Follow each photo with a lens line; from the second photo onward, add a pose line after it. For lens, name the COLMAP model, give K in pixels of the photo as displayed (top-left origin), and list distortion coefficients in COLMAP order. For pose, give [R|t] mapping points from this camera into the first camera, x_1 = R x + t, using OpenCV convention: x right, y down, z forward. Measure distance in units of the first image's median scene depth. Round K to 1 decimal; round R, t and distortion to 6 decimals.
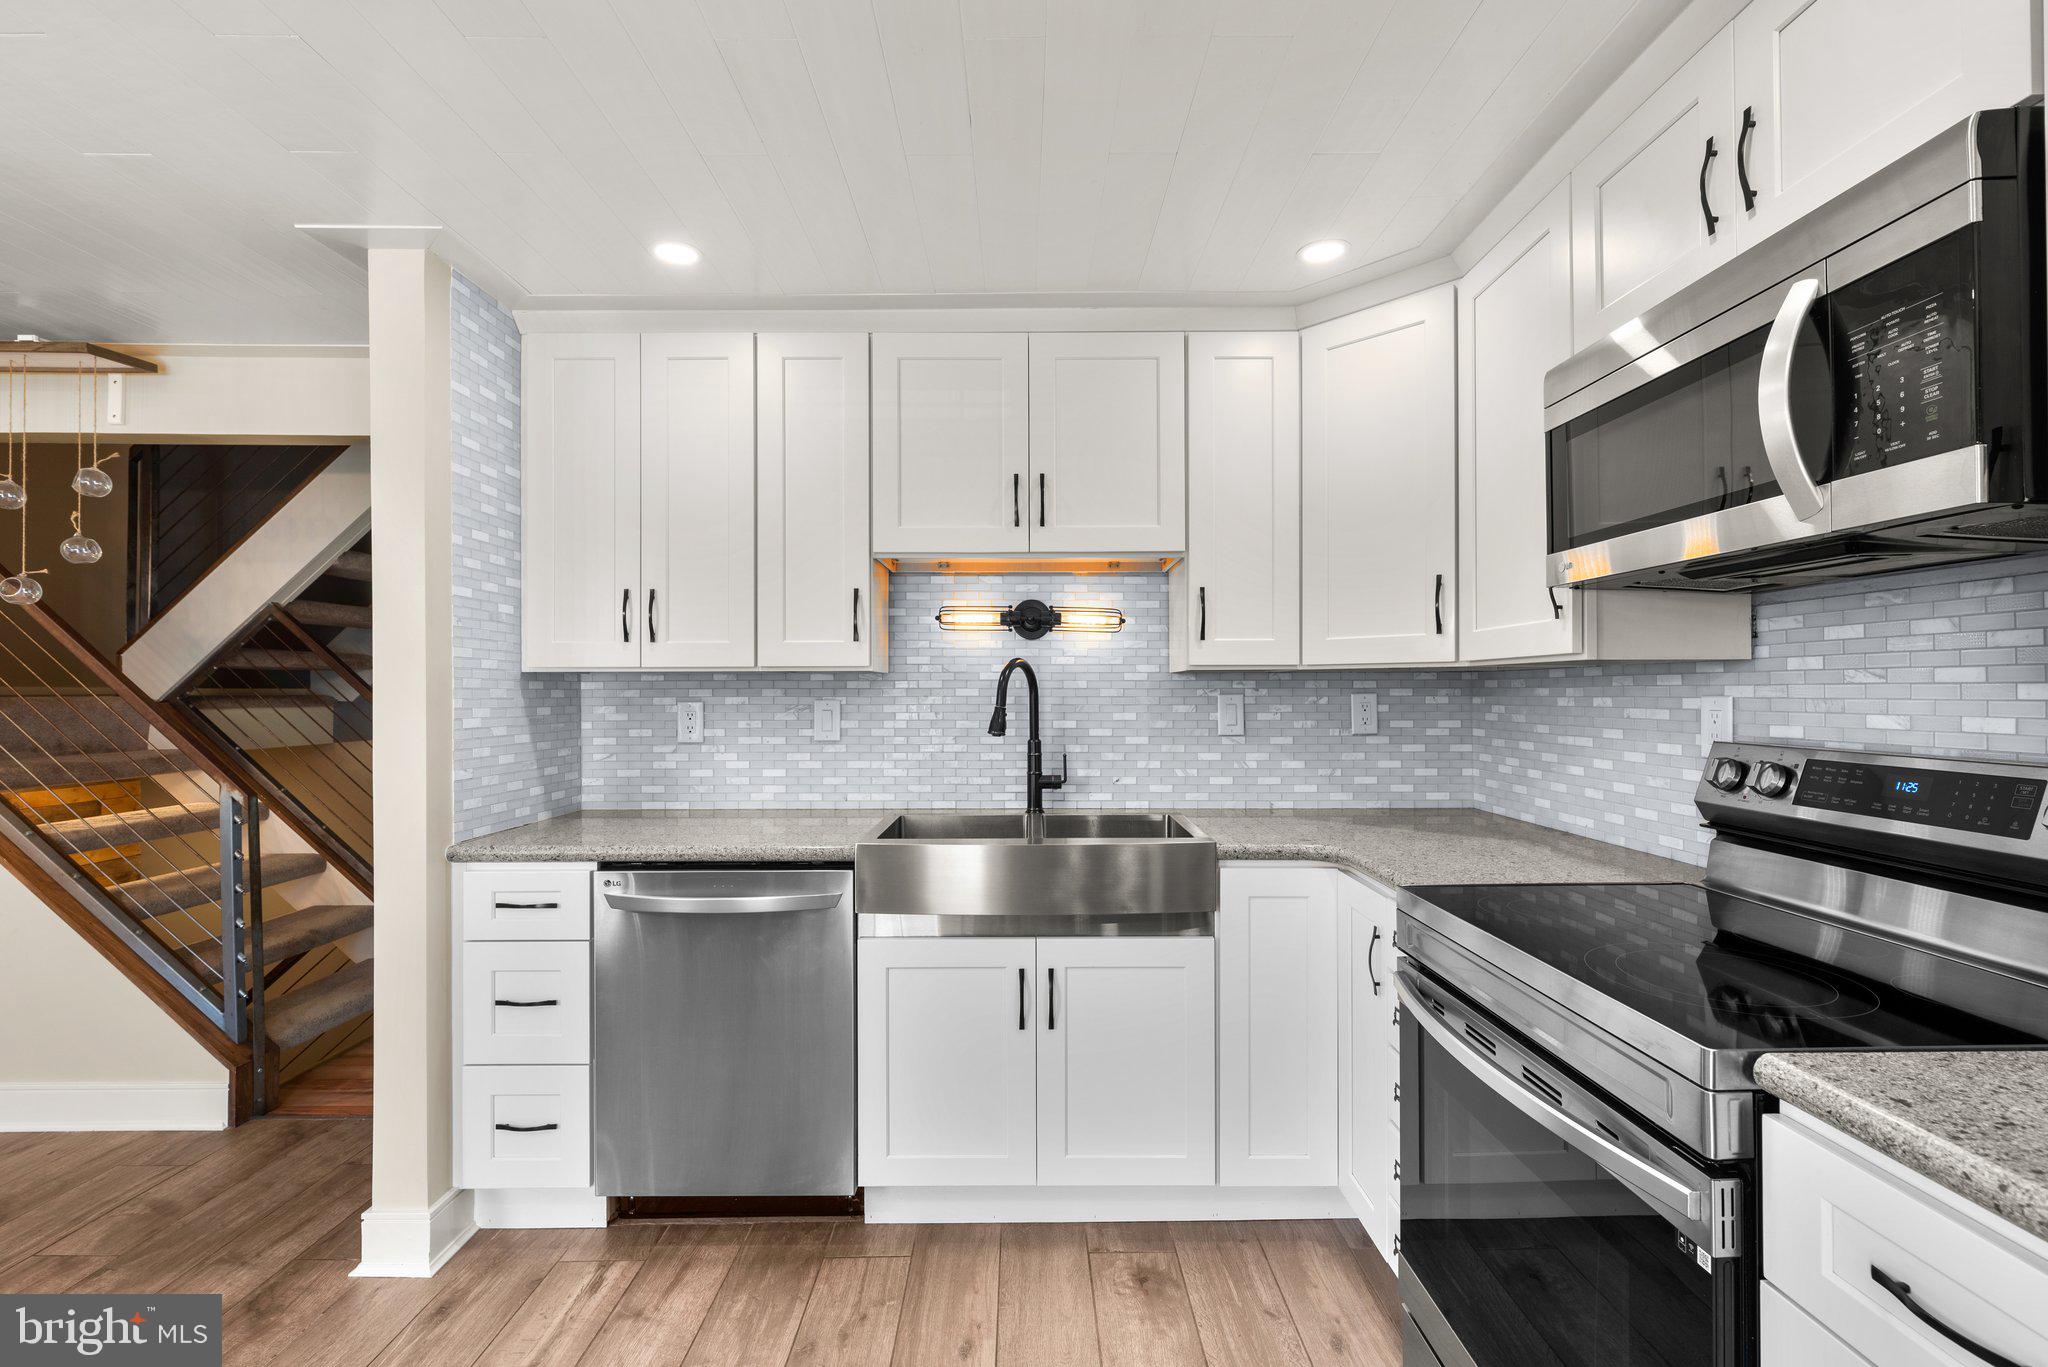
lens RADIAL K [[911.9, 0, 1029.9], [0, 911.9, 690.7], [0, 0, 1]] dist [0.002700, -0.000546]
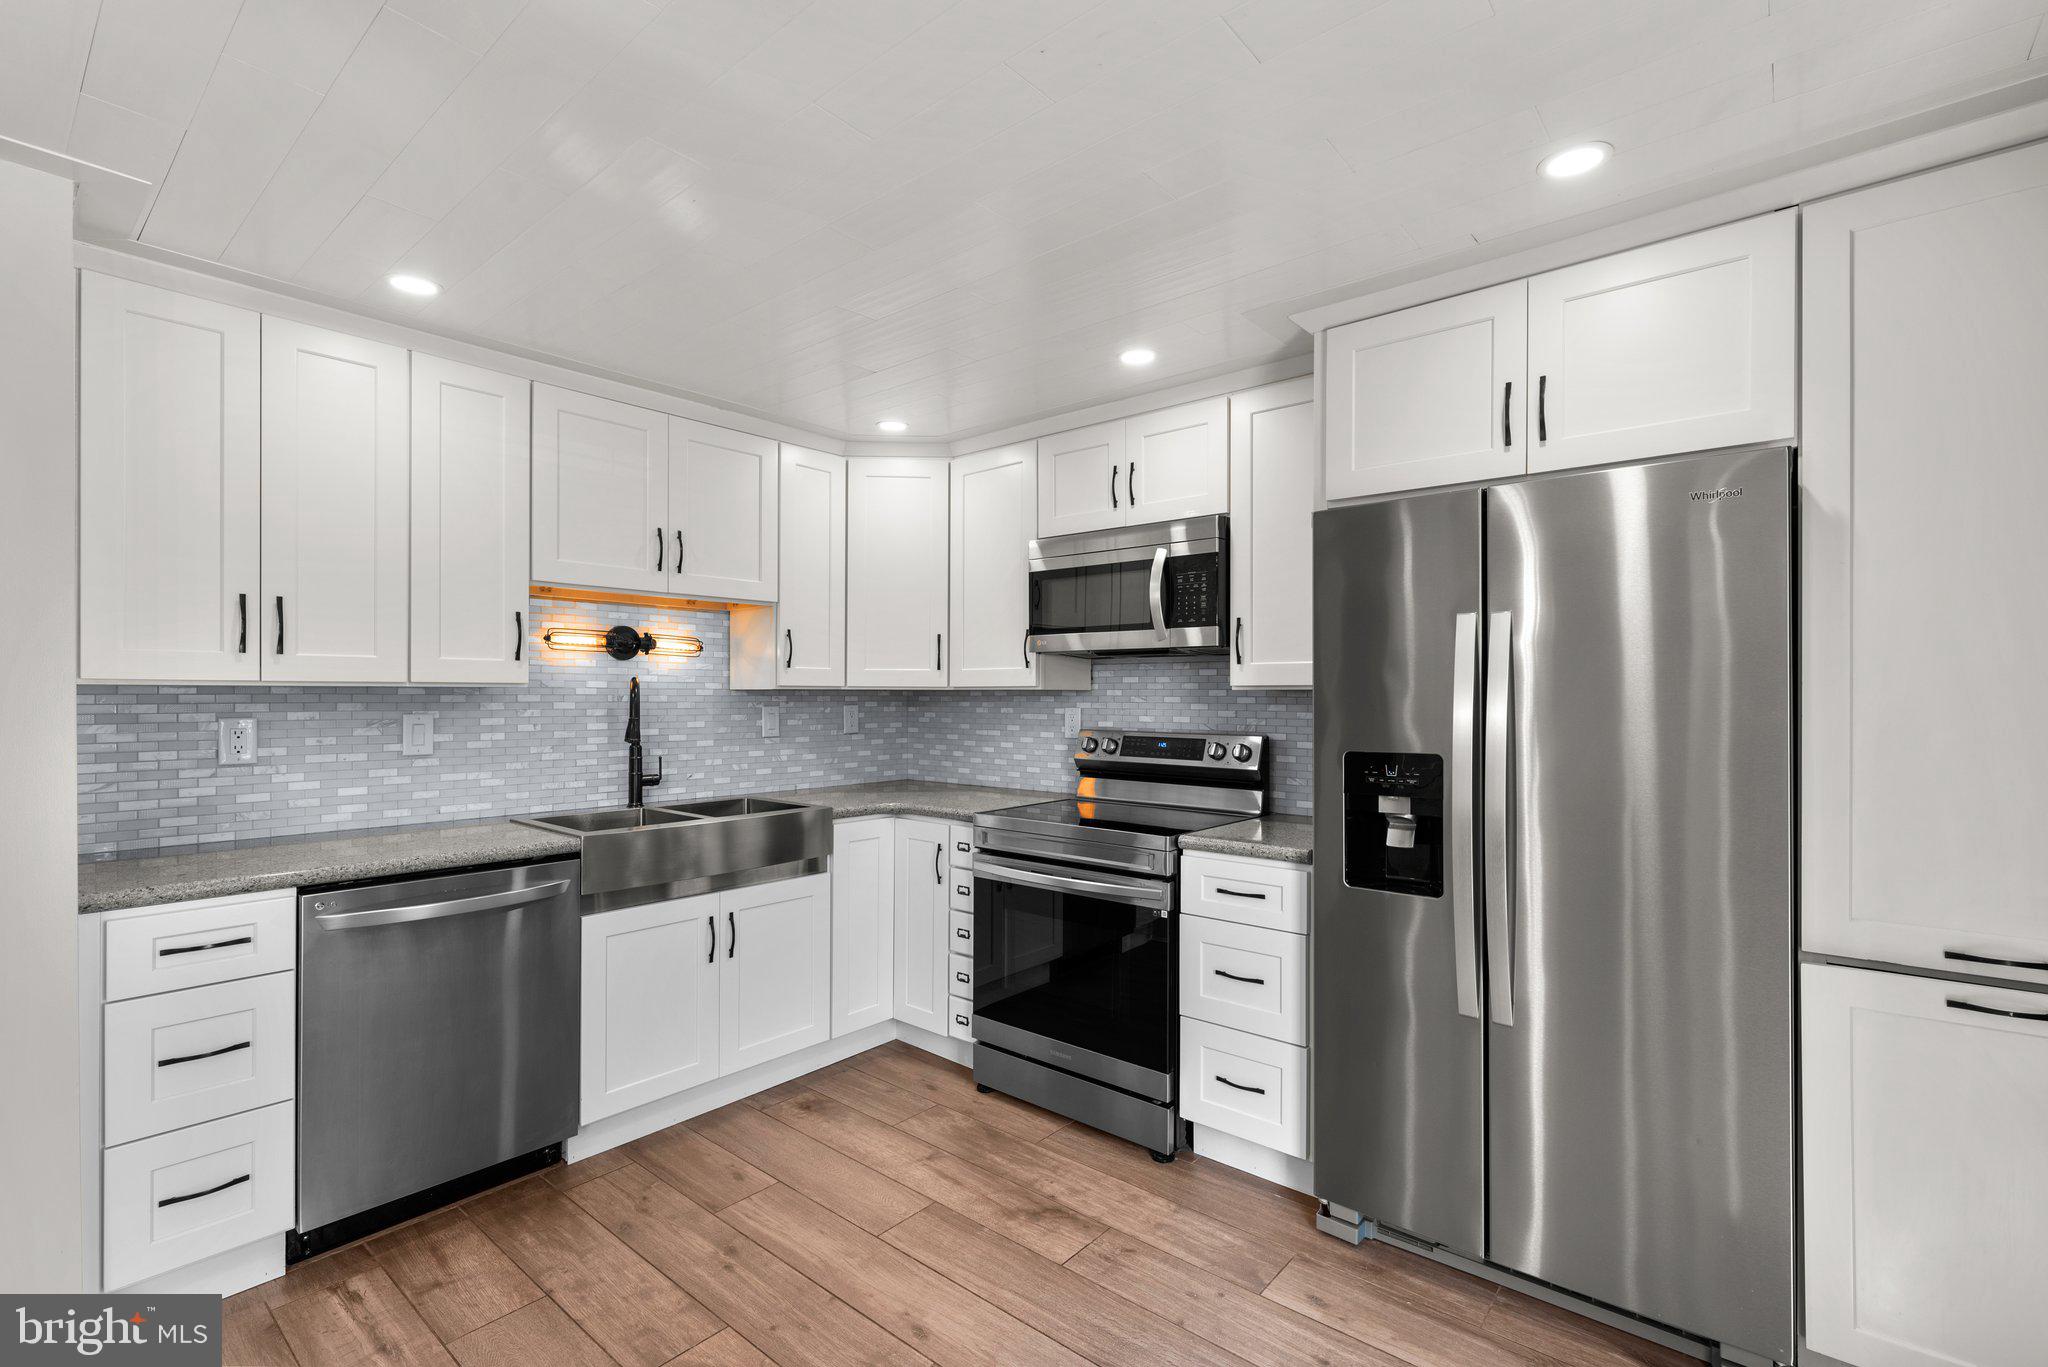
lens RADIAL K [[906.1, 0, 1059.1], [0, 906.1, 709.3], [0, 0, 1]] dist [0.001211, 0.000013]
pose [[0.634793, -0.007910, 0.772642, -0.614564], [-0.004321, 0.999896, 0.013787, -0.013140], [-0.772670, -0.012091, 0.634693, -0.190081]]
